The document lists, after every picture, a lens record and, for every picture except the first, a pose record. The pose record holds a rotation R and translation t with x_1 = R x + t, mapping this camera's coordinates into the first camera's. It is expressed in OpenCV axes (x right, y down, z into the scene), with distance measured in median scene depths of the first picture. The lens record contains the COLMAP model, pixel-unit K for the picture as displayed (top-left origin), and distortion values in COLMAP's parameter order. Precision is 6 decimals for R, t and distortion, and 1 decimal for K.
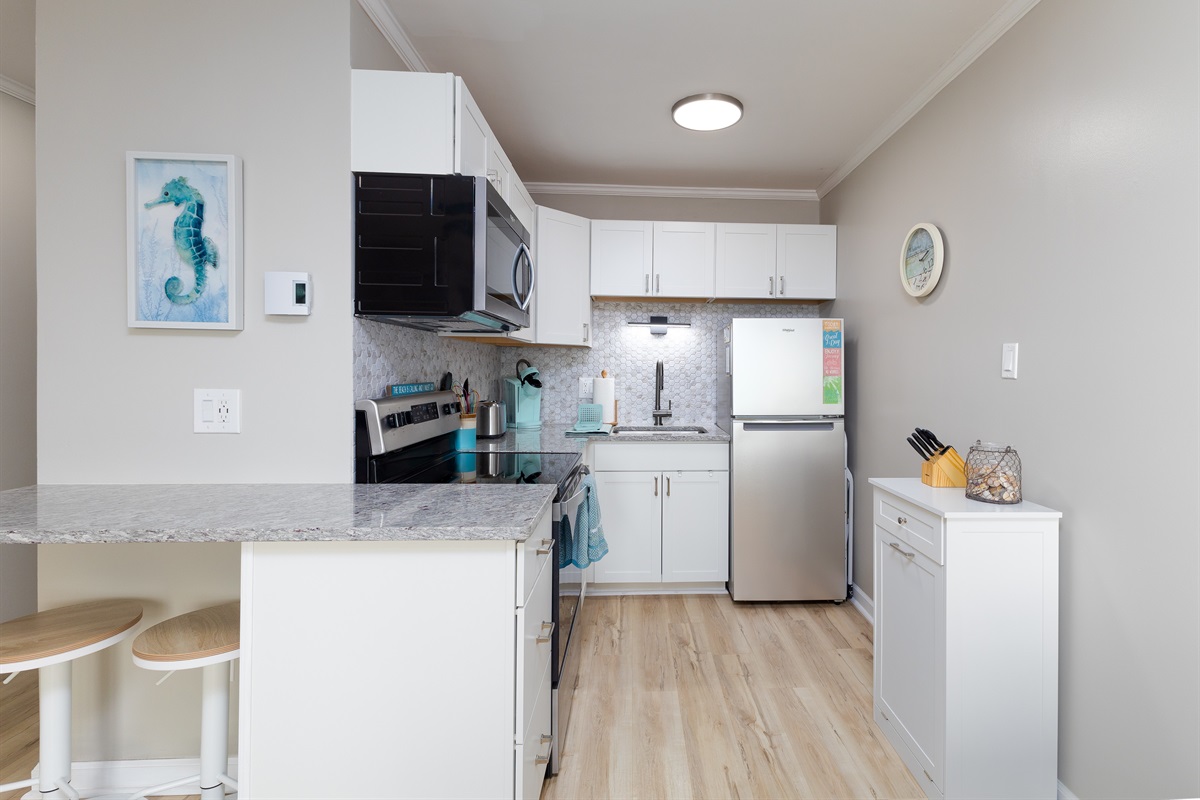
lens RADIAL K [[821.0, 0, 583.0], [0, 821.0, 399.4], [0, 0, 1]] dist [0.004423, -0.002130]
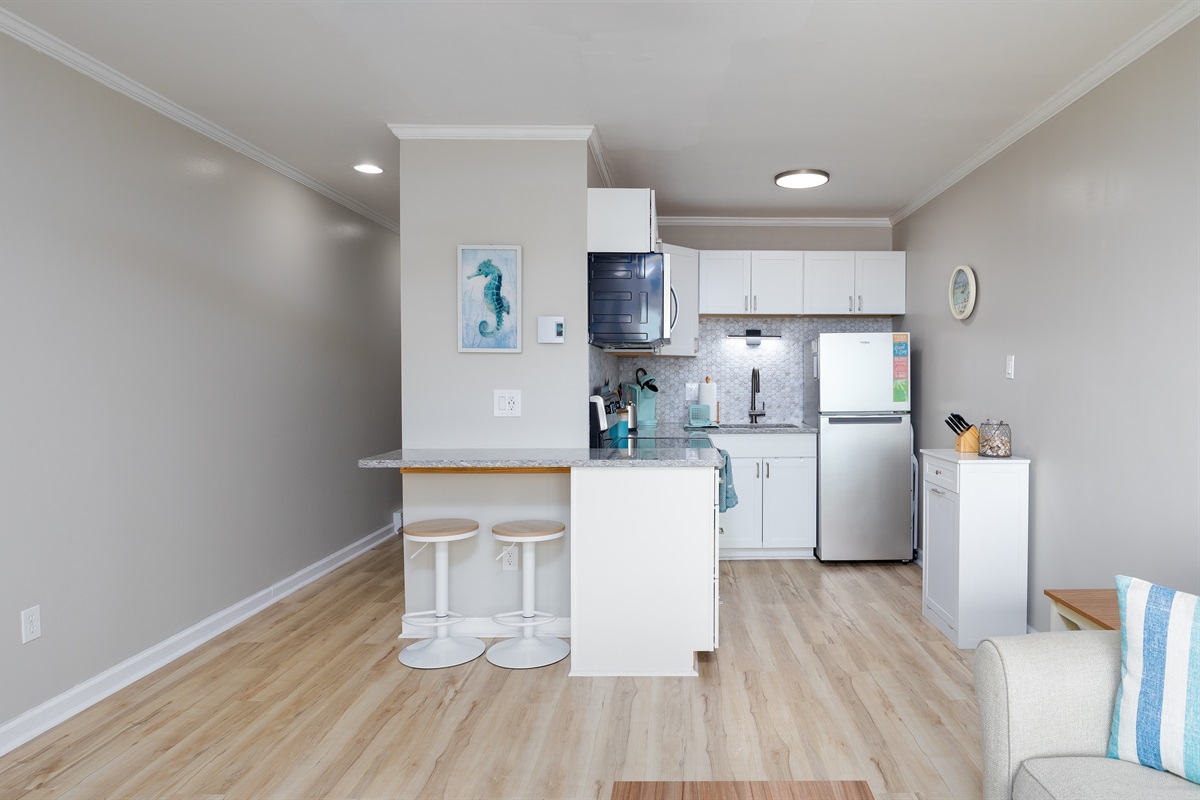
lens RADIAL K [[1016.3, 0, 601.6], [0, 1016.3, 443.4], [0, 0, 1]] dist [-0.002071, -0.002612]
pose [[0.999875, -0.008825, -0.013104, -0.127126], [0.009194, 0.999555, 0.028365, 0.020518], [0.012848, -0.028482, 0.999512, -0.536757]]
